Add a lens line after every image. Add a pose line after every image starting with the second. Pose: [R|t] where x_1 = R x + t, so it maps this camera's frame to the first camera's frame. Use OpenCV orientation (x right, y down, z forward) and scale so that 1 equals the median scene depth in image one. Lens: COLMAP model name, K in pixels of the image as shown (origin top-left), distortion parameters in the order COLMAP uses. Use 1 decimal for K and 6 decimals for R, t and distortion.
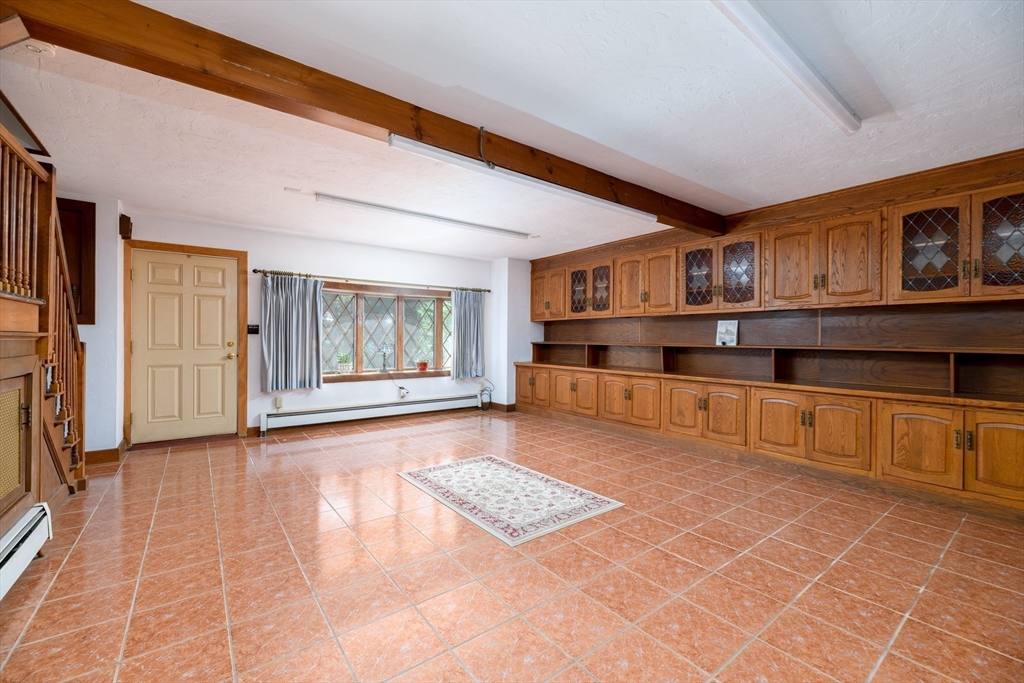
lens RADIAL K [[418.3, 0, 510.0], [0, 418.3, 336.8], [0, 0, 1]] dist [-0.011725, 0.000132]
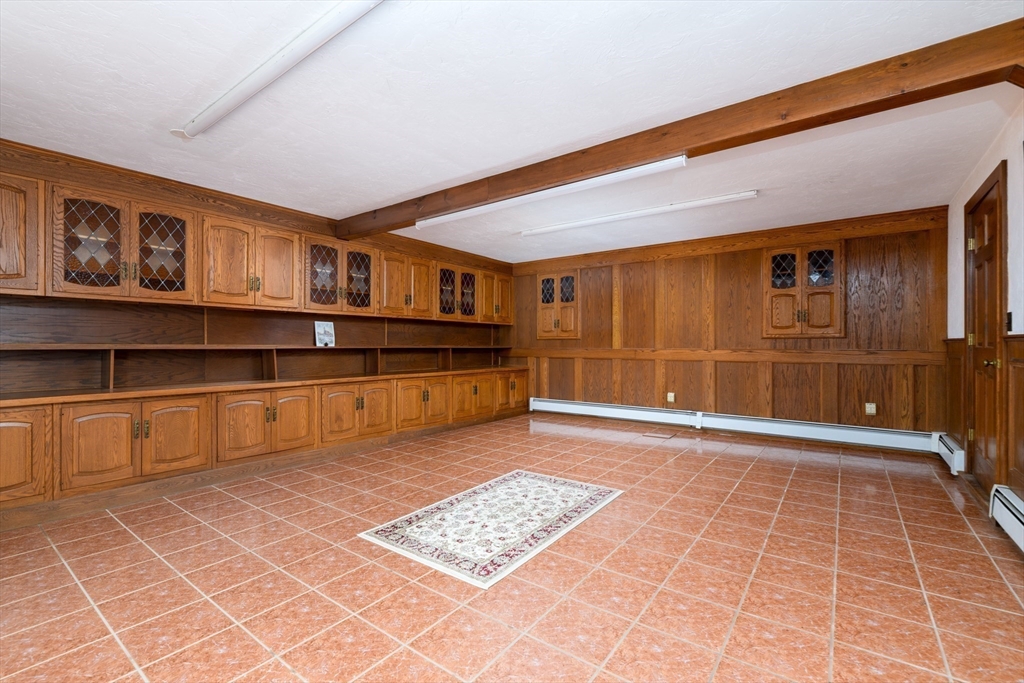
lens RADIAL K [[447.1, 0, 509.1], [0, 447.1, 348.2], [0, 0, 1]] dist [0.007492, -0.000506]
pose [[-0.279855, -0.021565, 0.959800, -0.685616], [-0.014564, 0.999728, 0.018215, -0.000863], [-0.959932, -0.008881, -0.280093, 0.930485]]
